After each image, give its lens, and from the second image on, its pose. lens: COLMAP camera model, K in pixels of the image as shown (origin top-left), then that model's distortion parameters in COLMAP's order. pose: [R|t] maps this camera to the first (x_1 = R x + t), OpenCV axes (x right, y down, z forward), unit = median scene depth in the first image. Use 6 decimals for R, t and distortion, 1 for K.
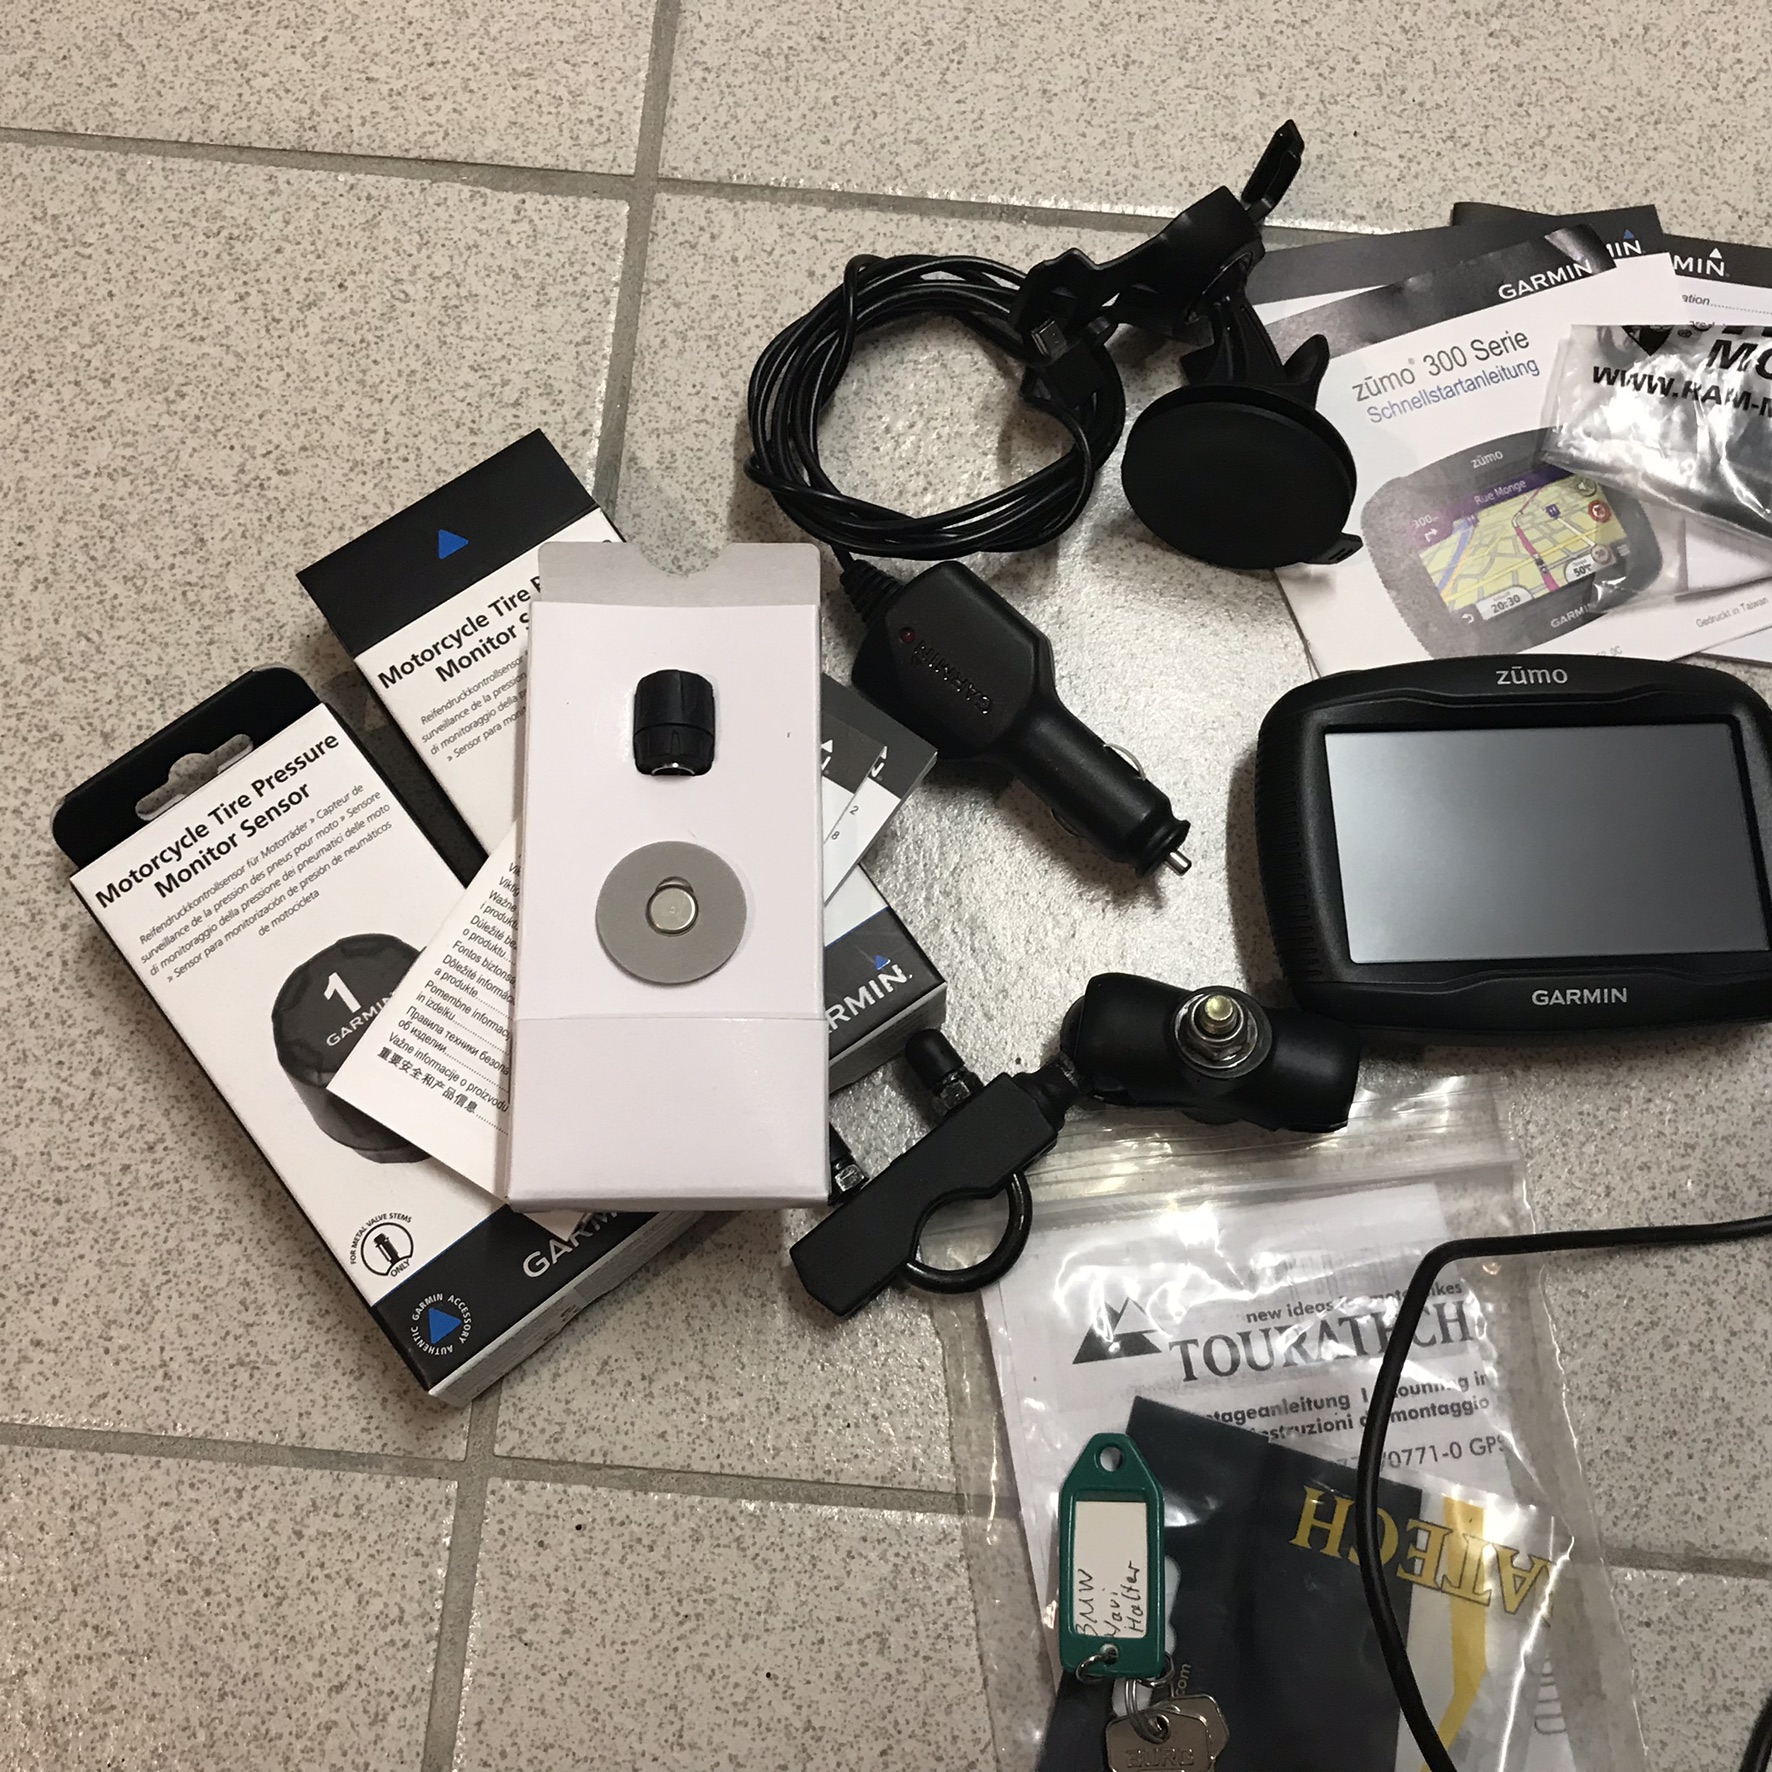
lens RADIAL K [[2058.8, 0, 886.0], [0, 2058.8, 886.0], [0, 0, 1]] dist [0.080943, -0.269134]
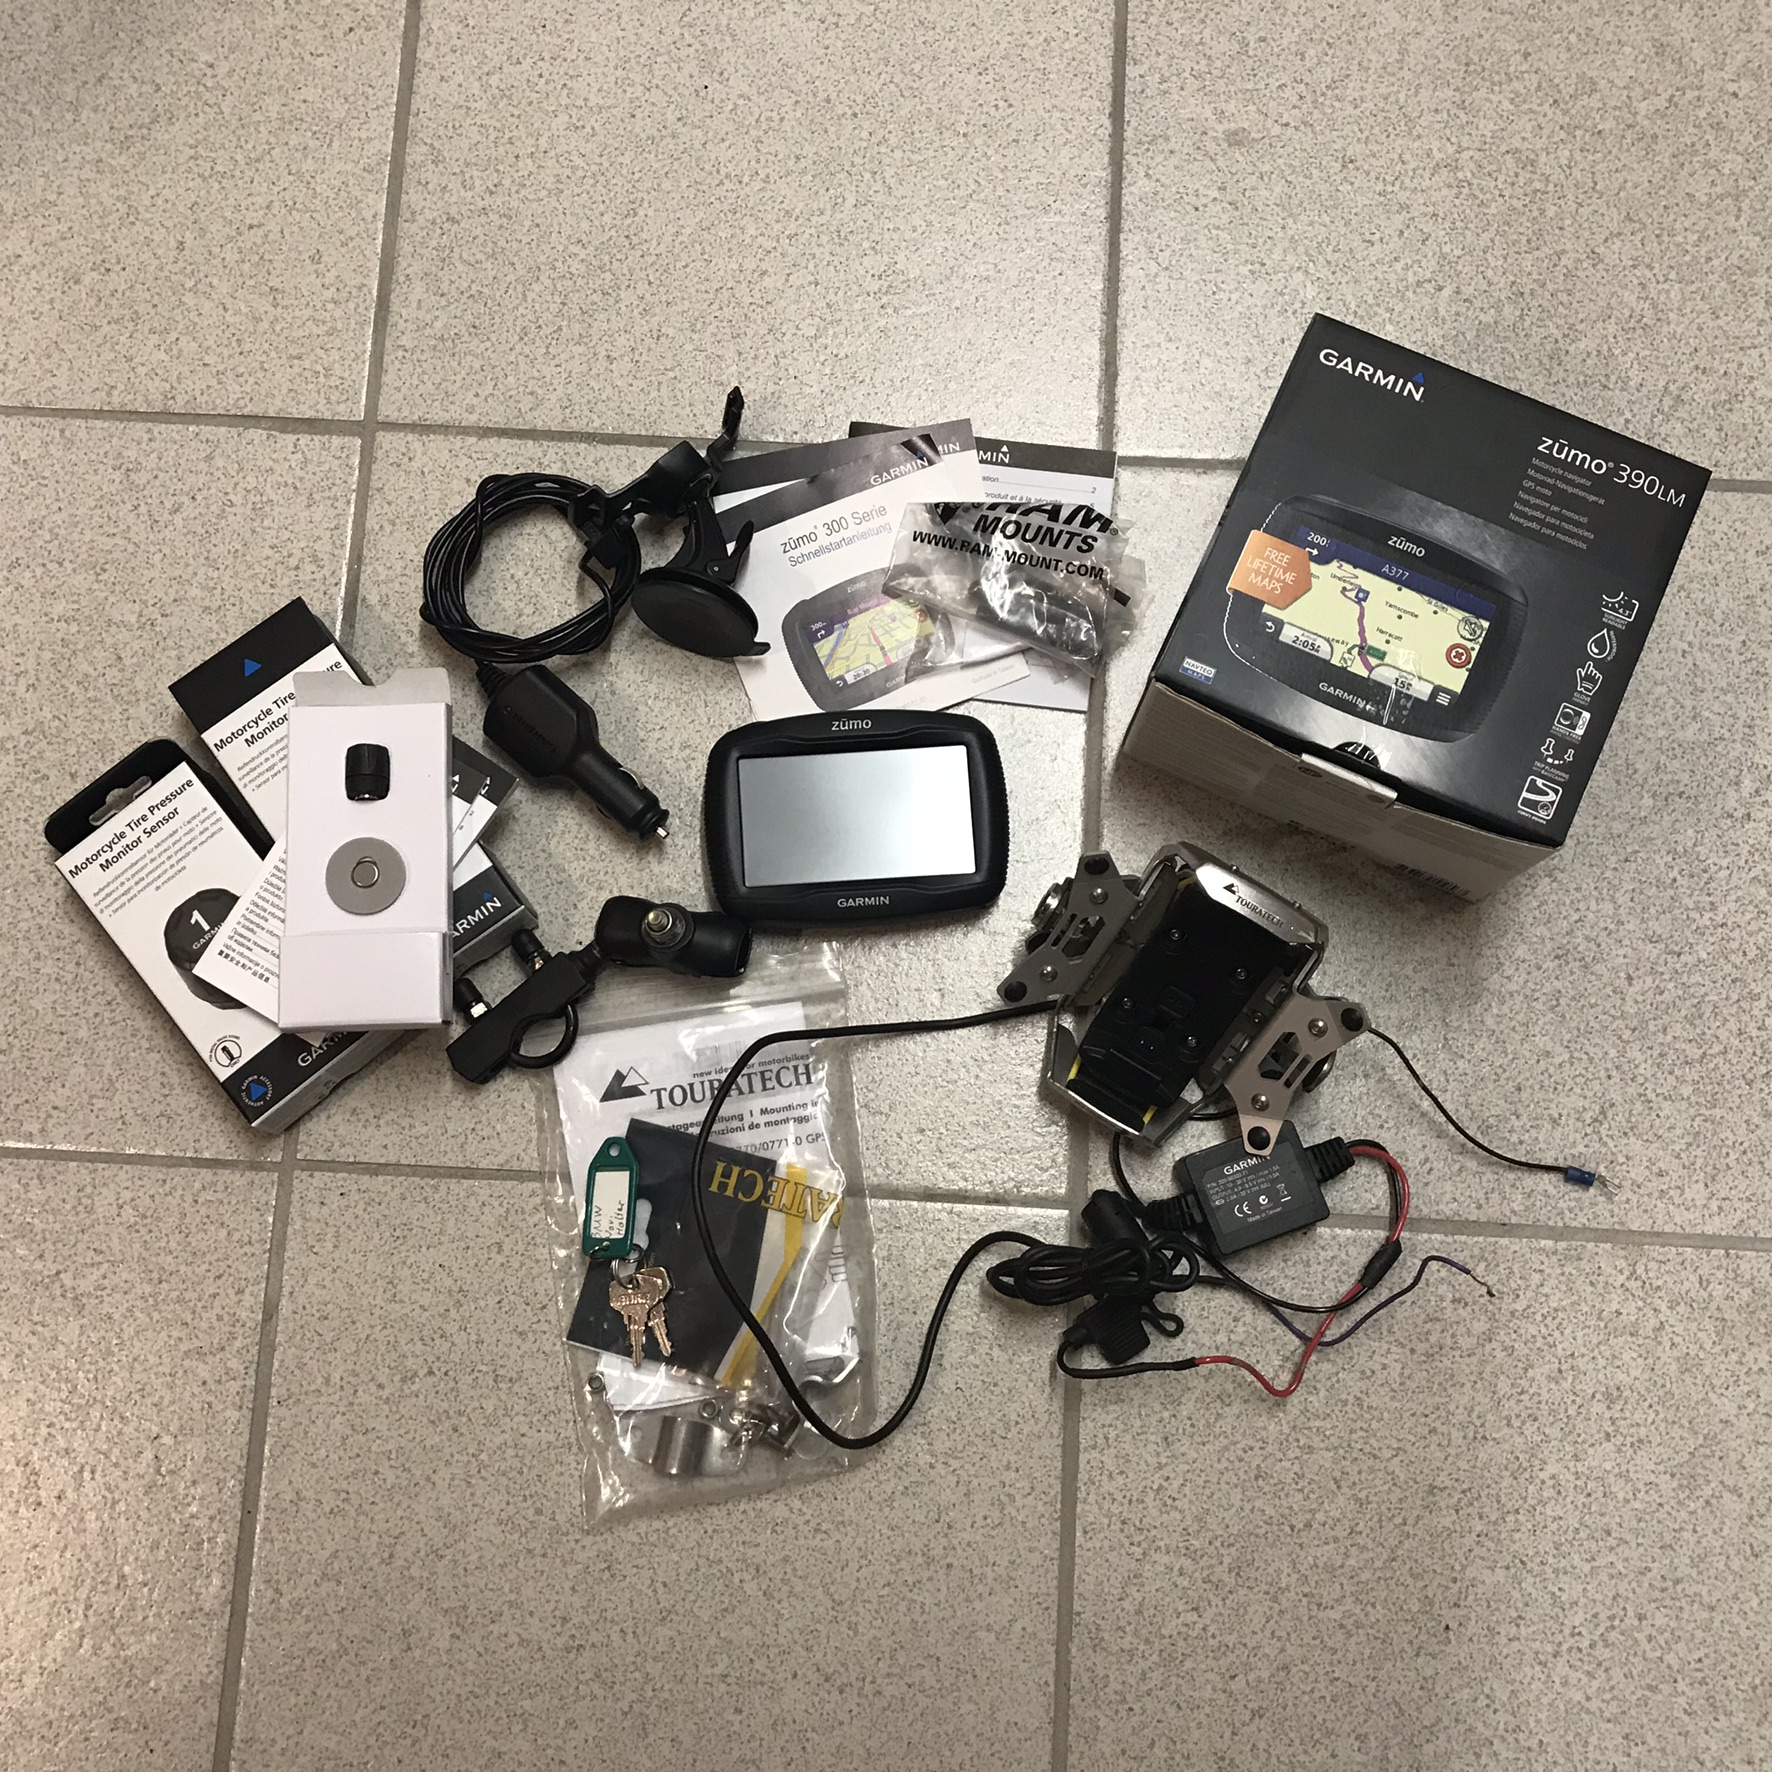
lens RADIAL K [[2048.9, 0, 887.1], [0, 2048.9, 909.5], [0, 0, 1]] dist [0.136570, -0.468599]
pose [[0.999138, -0.028411, -0.030276, 0.395735], [0.031398, 0.994161, 0.103234, -0.125520], [0.027166, -0.104096, 0.994196, -0.807009]]
